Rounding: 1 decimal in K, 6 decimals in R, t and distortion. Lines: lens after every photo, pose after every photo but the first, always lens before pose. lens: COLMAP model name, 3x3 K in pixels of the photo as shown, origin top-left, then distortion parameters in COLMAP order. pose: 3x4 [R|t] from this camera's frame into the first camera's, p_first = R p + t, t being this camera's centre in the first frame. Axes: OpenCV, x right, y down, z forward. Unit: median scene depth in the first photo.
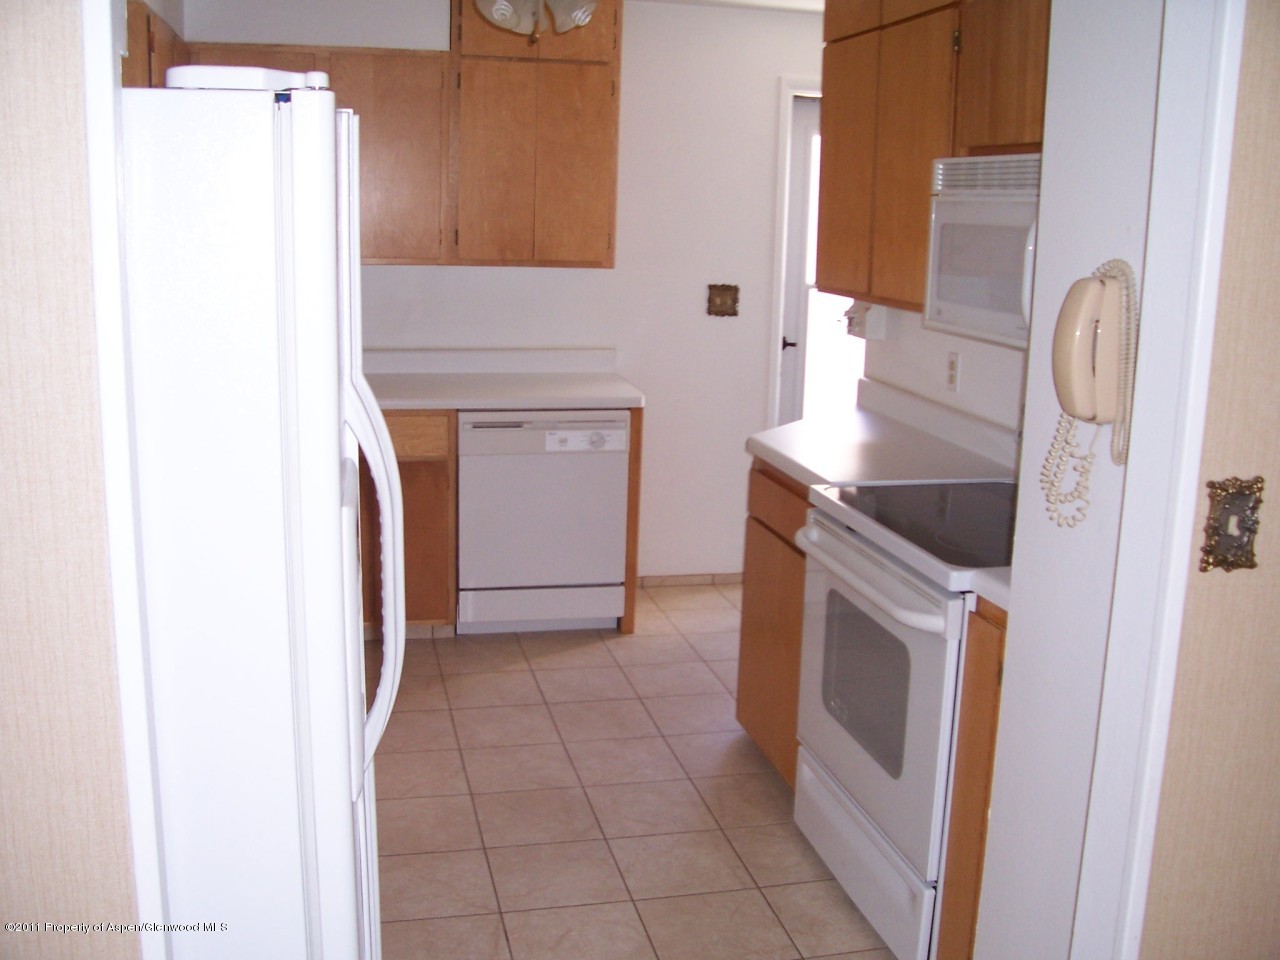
lens RADIAL K [[1288.6, 0, 640.0], [0, 1288.6, 480.0], [0, 0, 1]] dist [-0.182480, 0.188073]
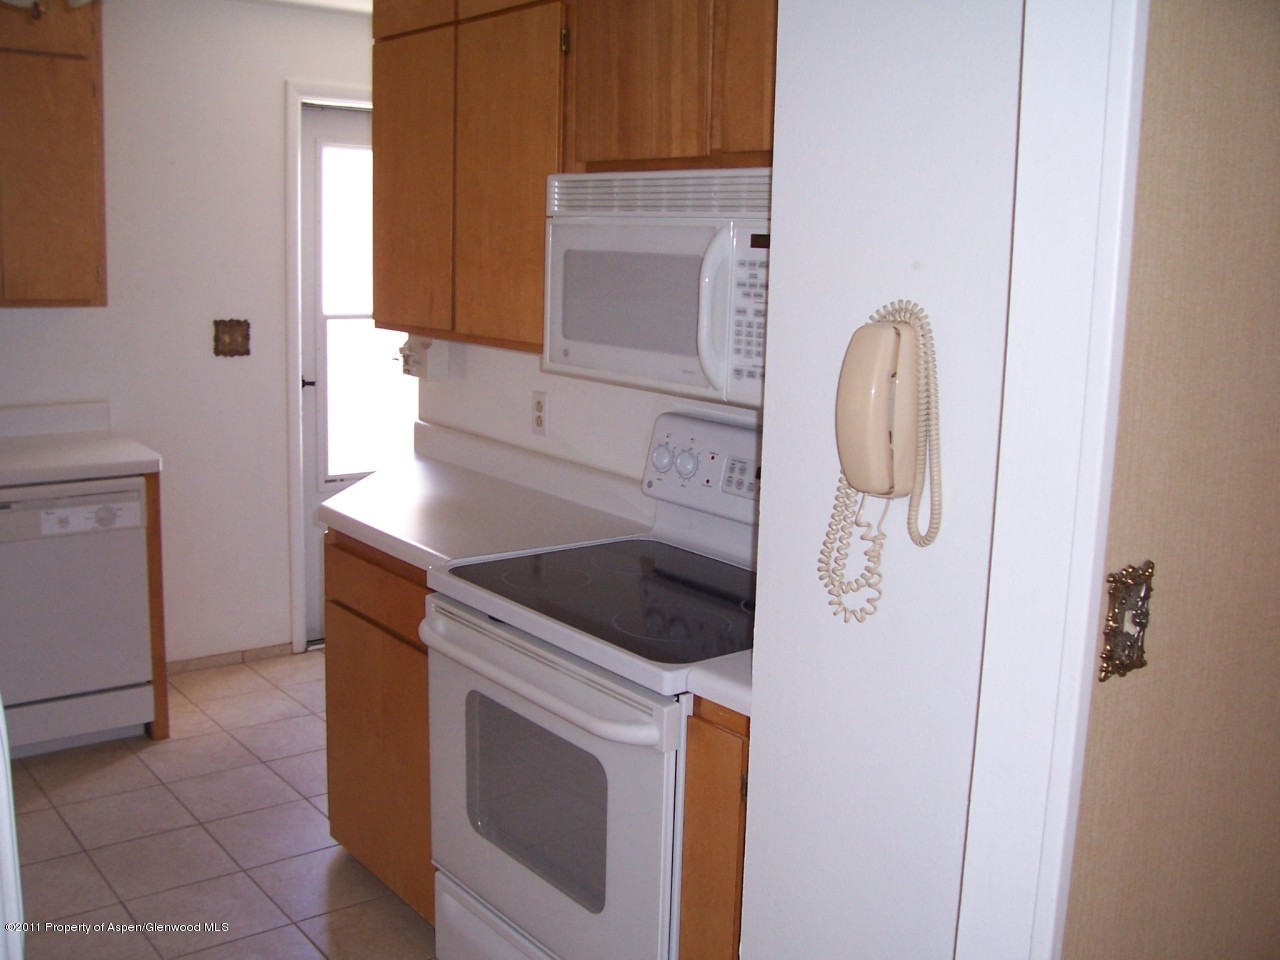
lens RADIAL K [[1288.6, 0, 640.0], [0, 1288.6, 480.0], [0, 0, 1]] dist [-0.182480, 0.188073]
pose [[0.905466, -0.079580, 0.416891, -0.079031], [0.083890, 0.996443, 0.008005, -0.044022], [-0.416045, 0.027724, 0.908921, 0.171767]]
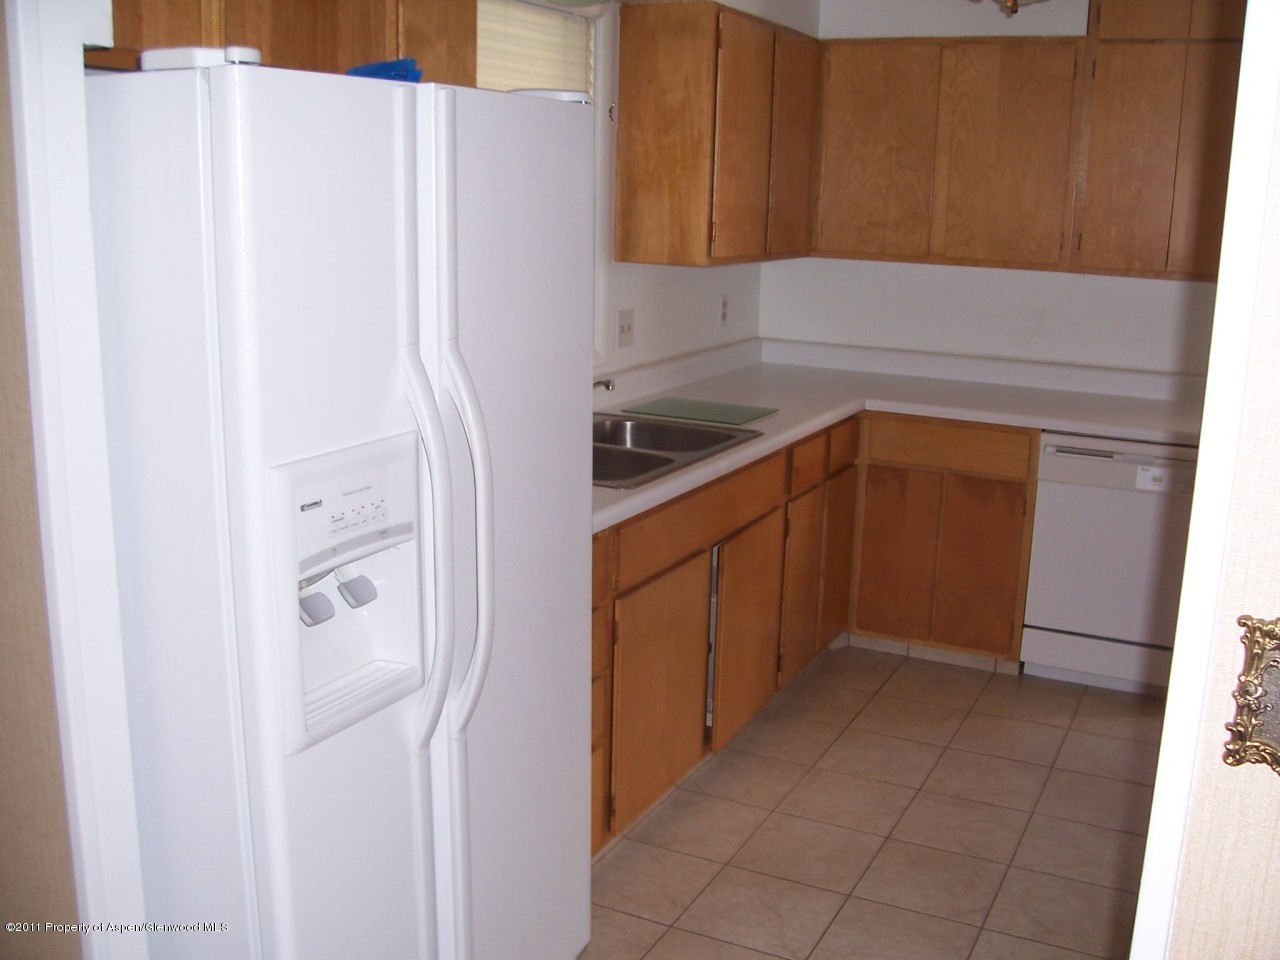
lens RADIAL K [[1288.6, 0, 640.0], [0, 1288.6, 480.0], [0, 0, 1]] dist [-0.182480, 0.188073]
pose [[0.773860, 0.131241, -0.619610, 0.272444], [-0.136315, 0.989881, 0.039419, -0.021857], [0.618513, 0.053957, 0.783920, 0.163305]]
